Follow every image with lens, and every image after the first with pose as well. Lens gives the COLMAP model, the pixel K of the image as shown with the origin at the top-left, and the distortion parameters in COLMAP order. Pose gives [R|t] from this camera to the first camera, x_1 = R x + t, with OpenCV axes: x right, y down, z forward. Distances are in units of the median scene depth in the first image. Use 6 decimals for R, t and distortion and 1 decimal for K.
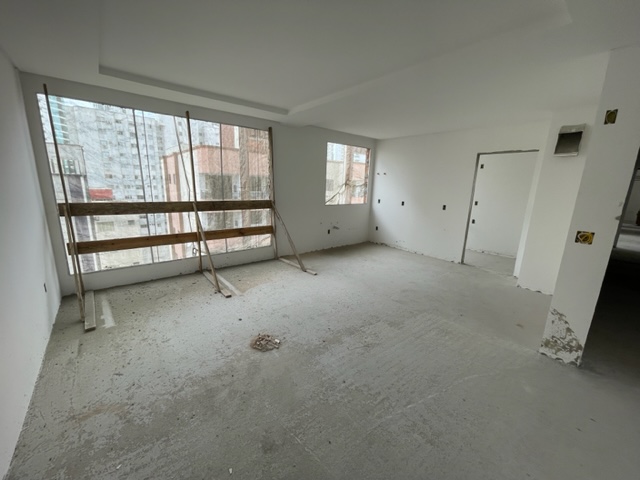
lens RADIAL K [[258.9, 0, 318.7], [0, 258.9, 239.4], [0, 0, 1]] dist [0.001312, -0.001286]
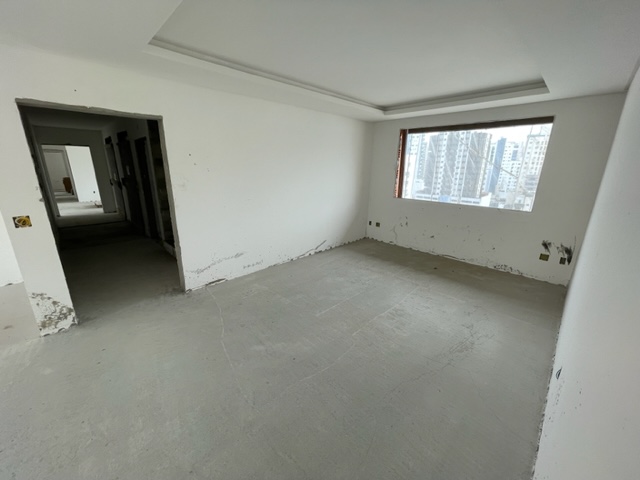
lens RADIAL K [[258.9, 0, 321.3], [0, 258.9, 238.6], [0, 0, 1]] dist [0.001312, -0.001286]
pose [[-0.087289, -0.304158, 0.948614, -0.079868], [0.196000, 0.928392, 0.315710, -0.025528], [-0.976711, 0.213486, -0.021424, -0.113841]]
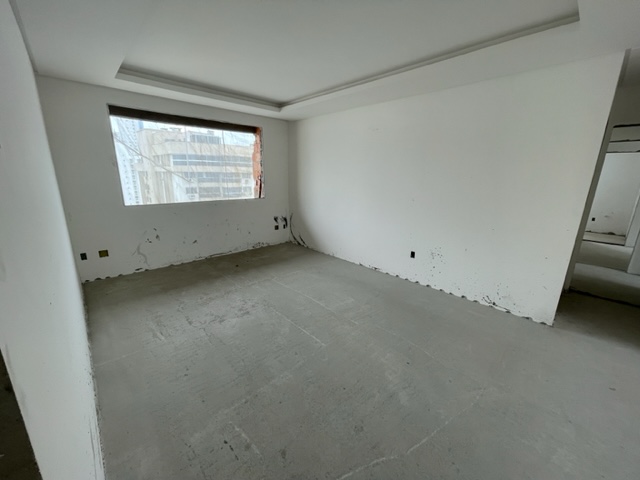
lens RADIAL K [[258.9, 0, 313.6], [0, 258.9, 235.2], [0, 0, 1]] dist [0.001312, -0.001286]
pose [[-0.996850, -0.035328, -0.071008, 0.895429], [-0.062510, 0.901004, 0.429283, -0.085527], [0.048813, 0.432369, -0.900374, 0.521611]]
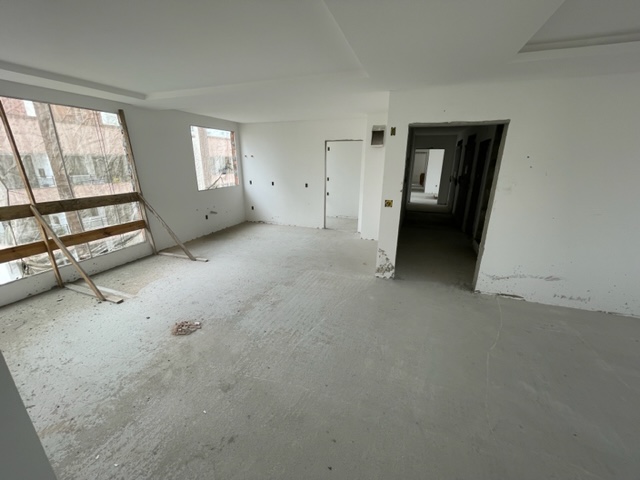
lens RADIAL K [[258.9, 0, 321.7], [0, 258.9, 241.6], [0, 0, 1]] dist [0.001312, -0.001286]
pose [[0.861937, -0.177529, 0.474919, -0.126969], [0.126867, 0.982416, 0.136982, -0.032770], [-0.490886, -0.057818, 0.869303, -0.173691]]
